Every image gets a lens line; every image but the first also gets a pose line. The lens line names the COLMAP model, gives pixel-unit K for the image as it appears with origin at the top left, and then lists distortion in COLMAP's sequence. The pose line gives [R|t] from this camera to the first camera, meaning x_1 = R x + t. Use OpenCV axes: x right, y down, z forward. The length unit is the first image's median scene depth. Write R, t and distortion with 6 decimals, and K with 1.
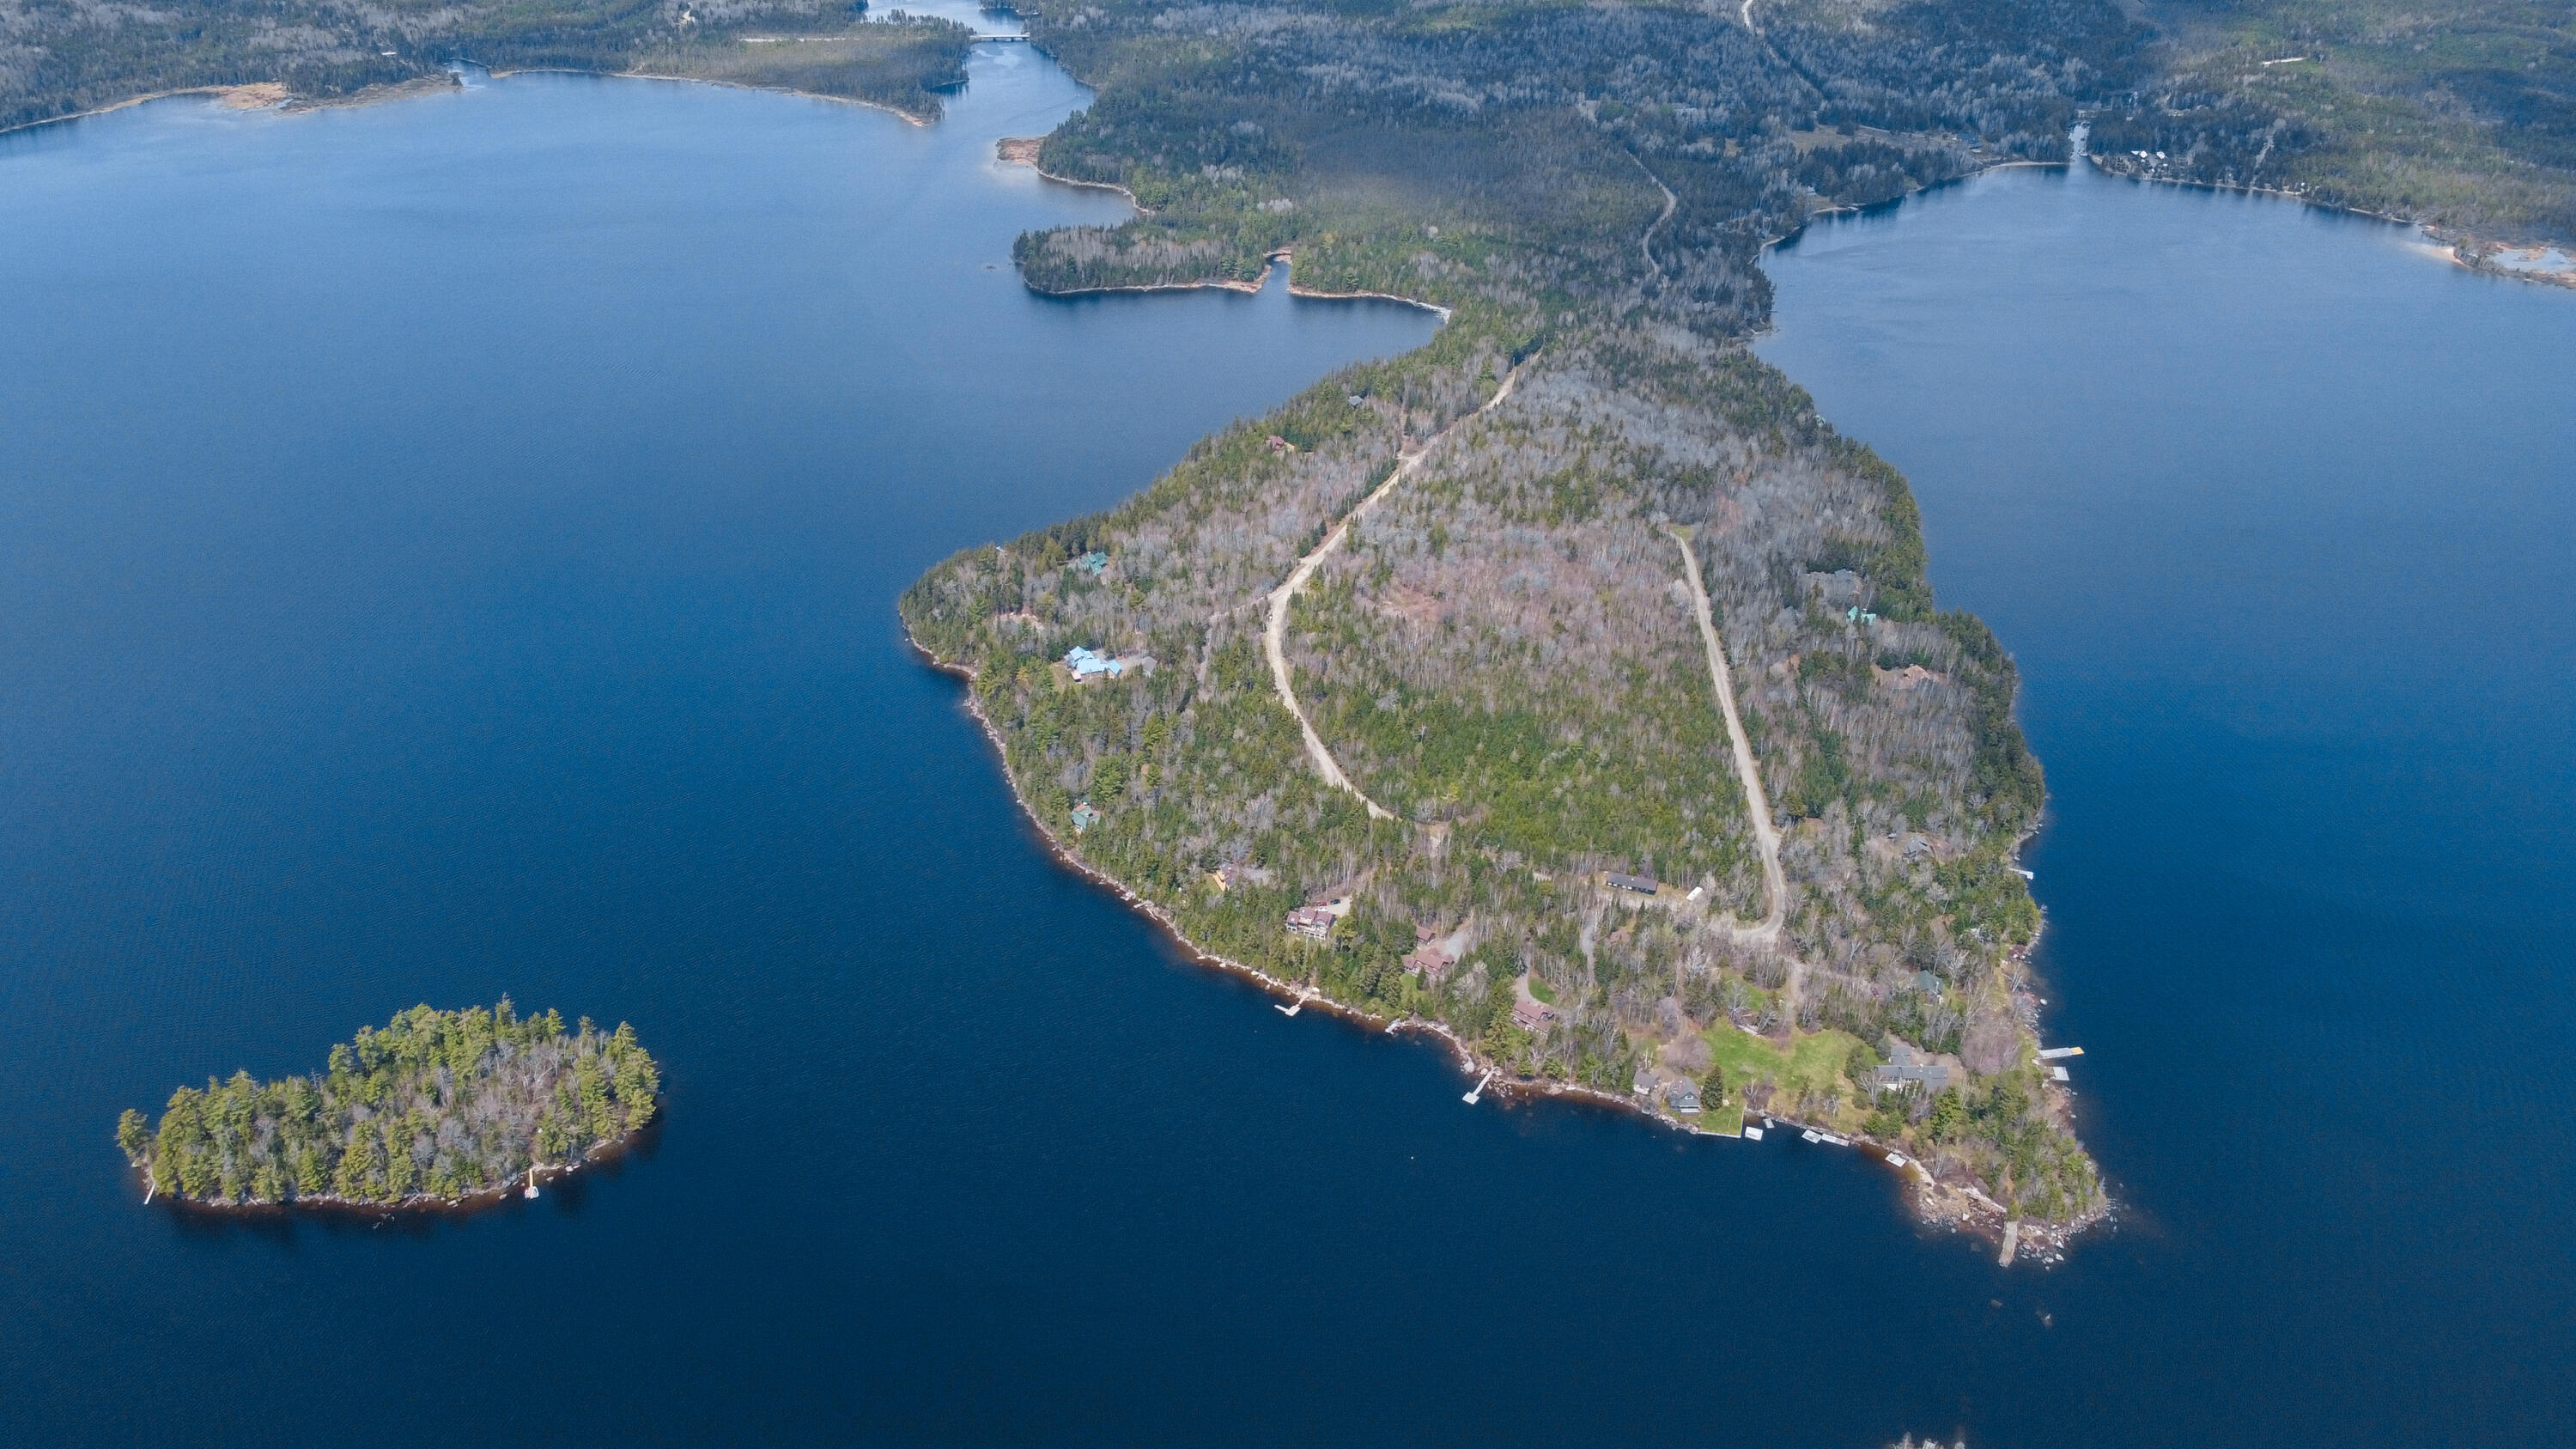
lens RADIAL K [[1954.1, 0, 1283.8], [0, 1954.1, 716.4], [0, 0, 1]] dist [-0.004767, -0.002015]
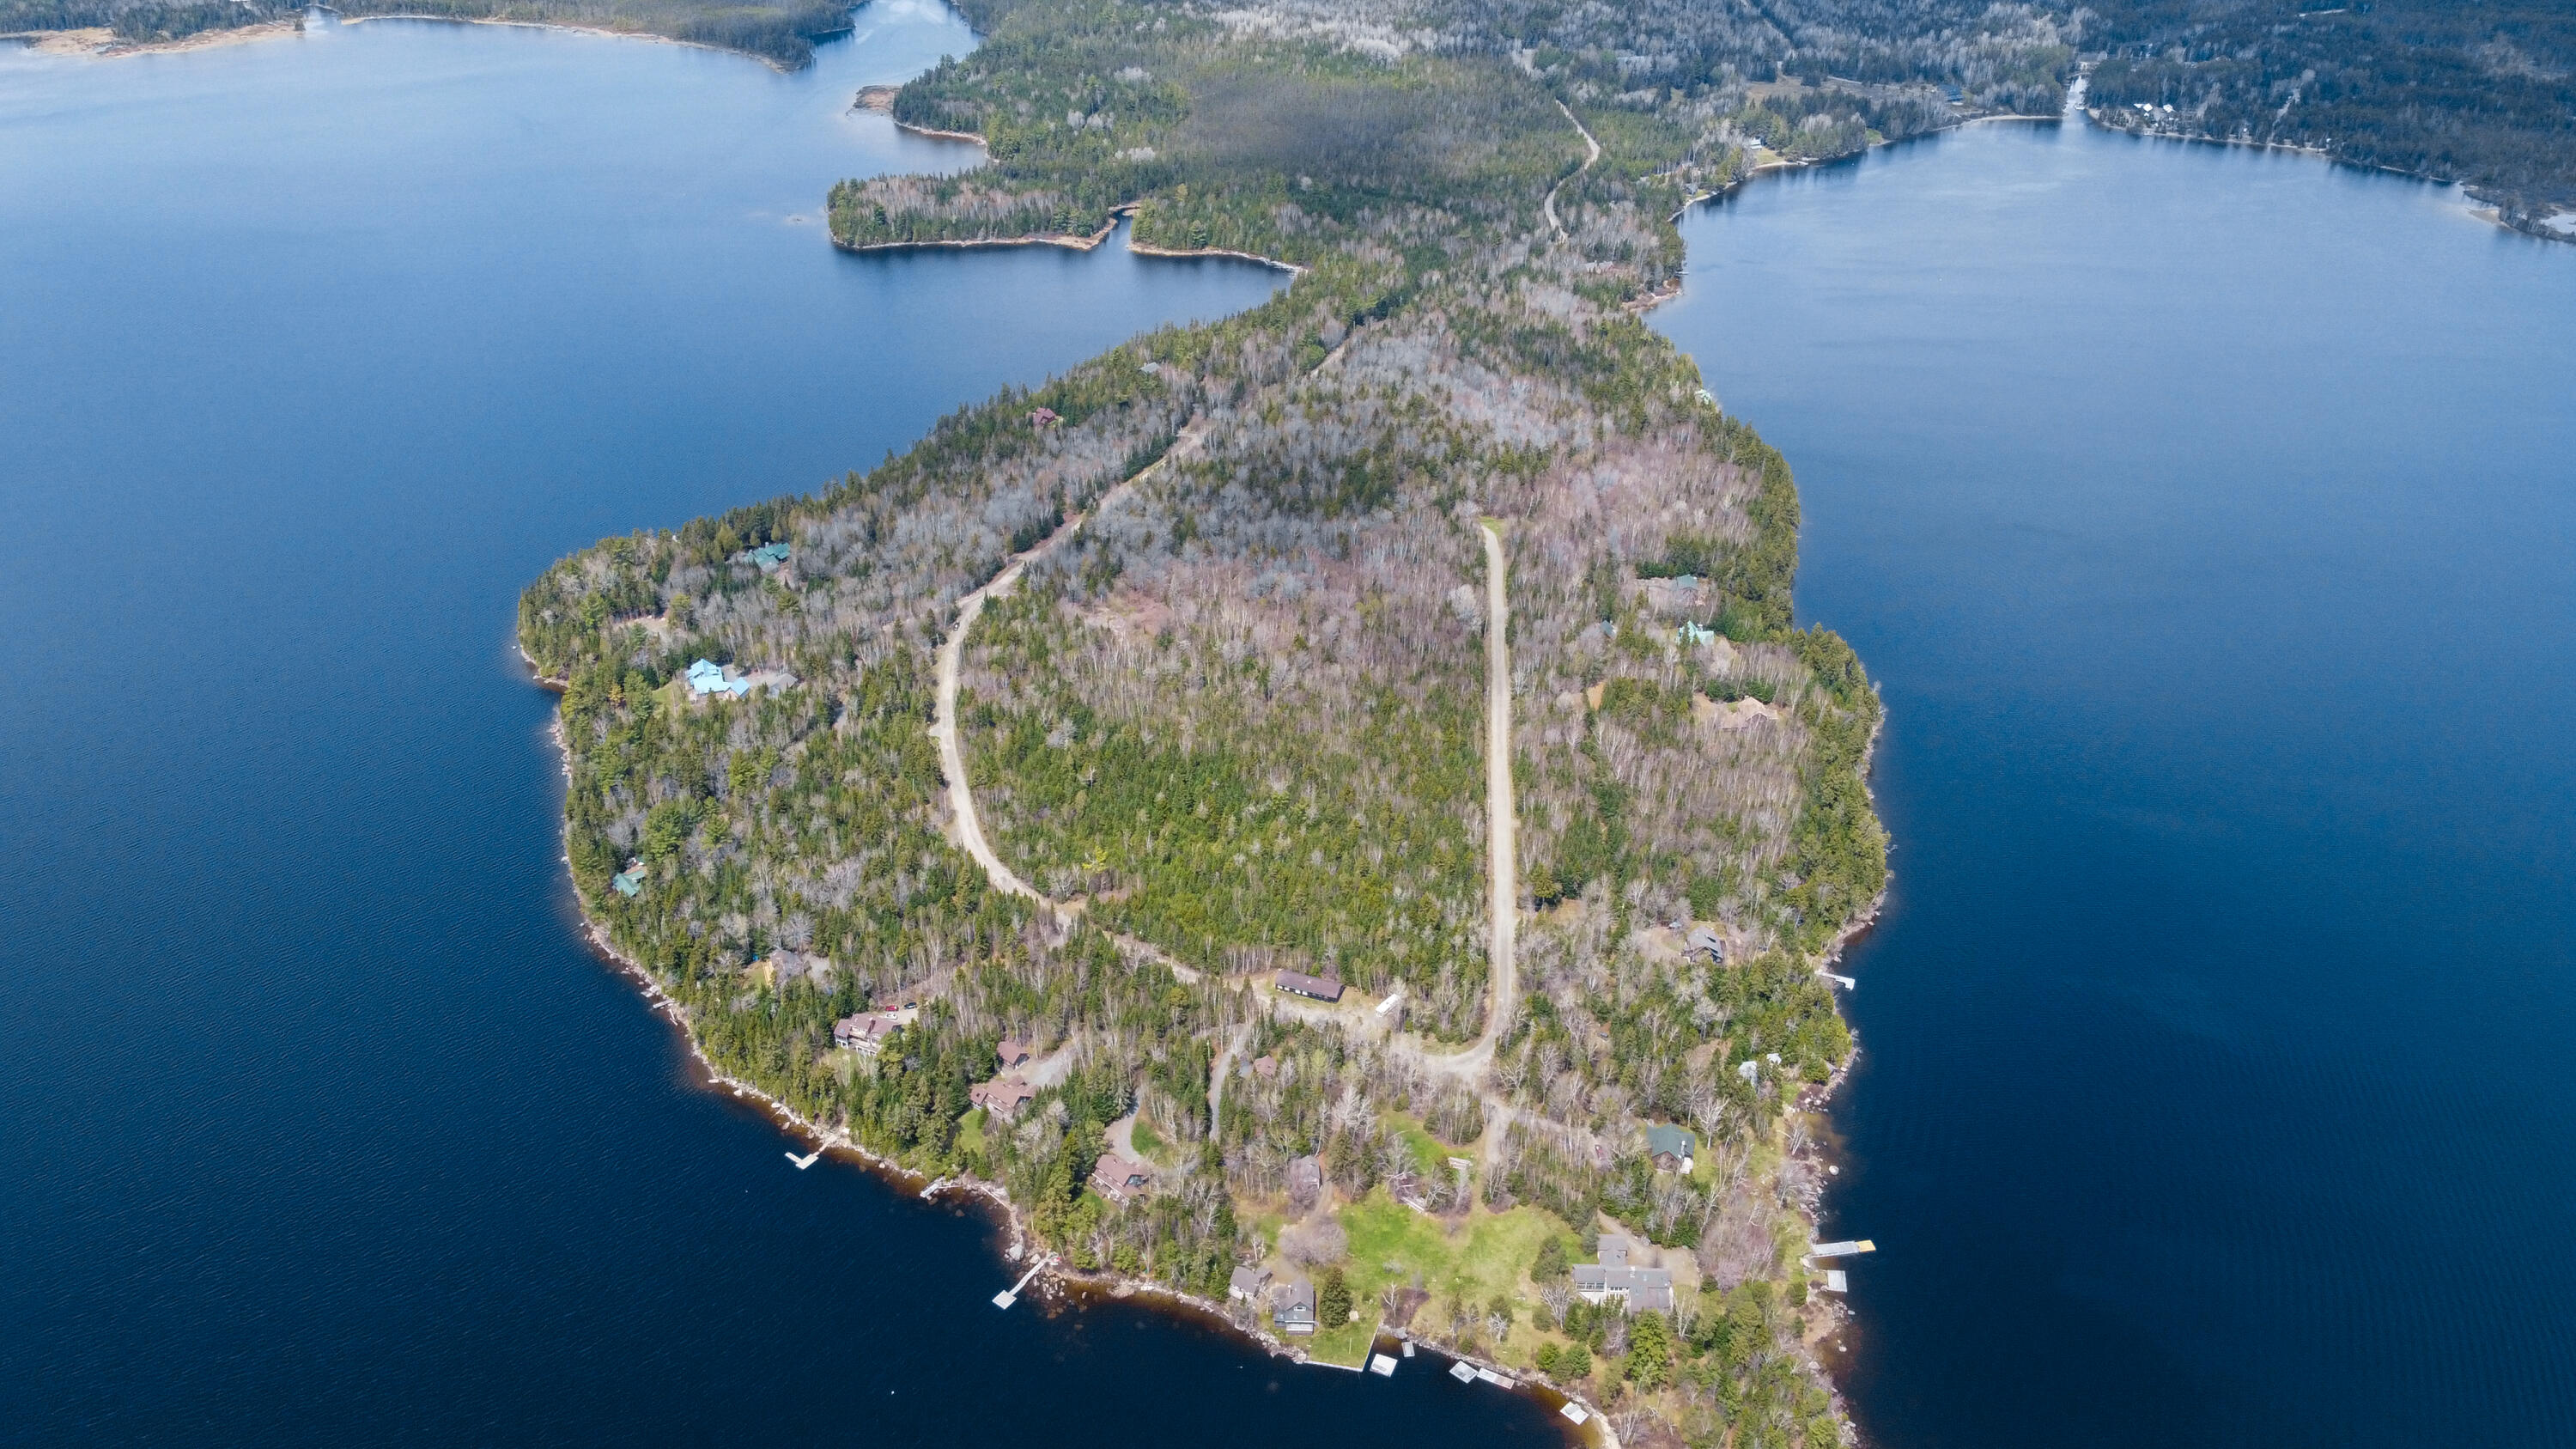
lens RADIAL K [[1954.1, 0, 1283.8], [0, 1954.1, 716.4], [0, 0, 1]] dist [-0.004767, -0.002015]
pose [[0.999339, 0.014396, -0.033377, 0.137957], [-0.014390, 0.999896, 0.000426, -0.013875], [0.033379, 0.000055, 0.999443, 0.176547]]
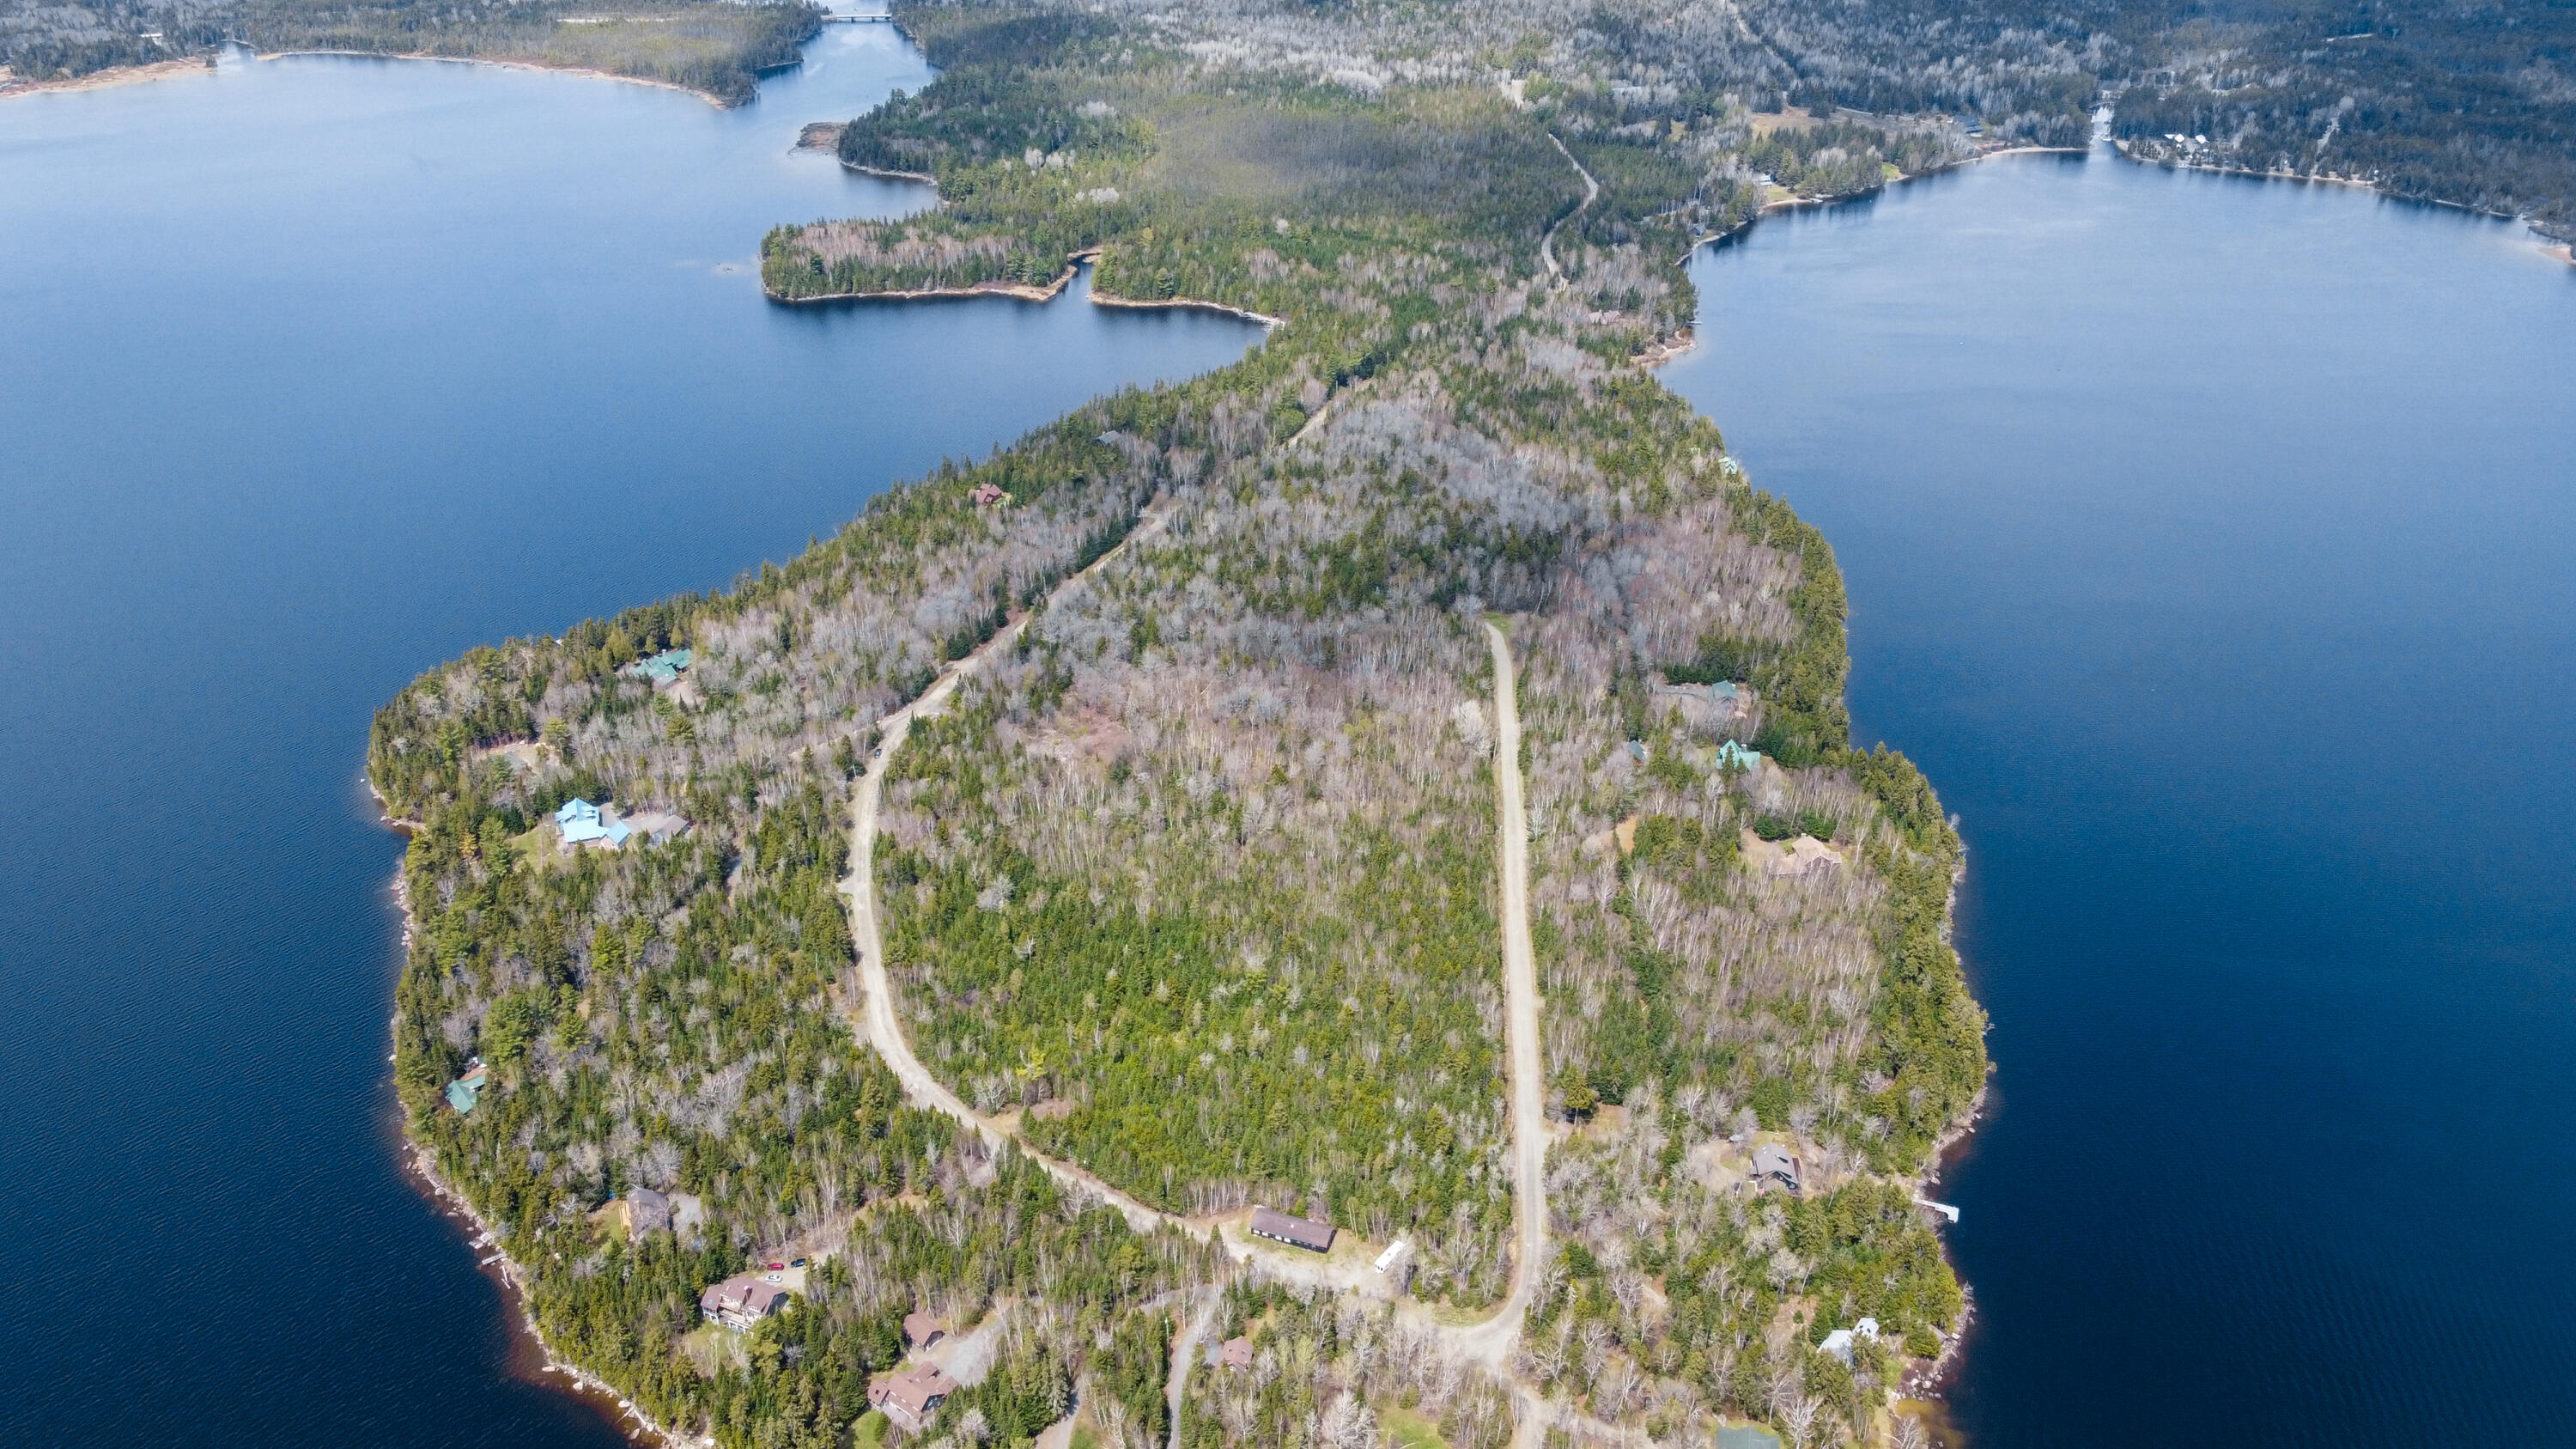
lens RADIAL K [[1954.1, 0, 1283.8], [0, 1954.1, 716.4], [0, 0, 1]] dist [-0.004767, -0.002015]
pose [[0.999690, 0.005648, -0.024239, 0.136021], [-0.006002, 0.999876, -0.014556, -0.048135], [0.024154, 0.014697, 0.999600, 0.277291]]
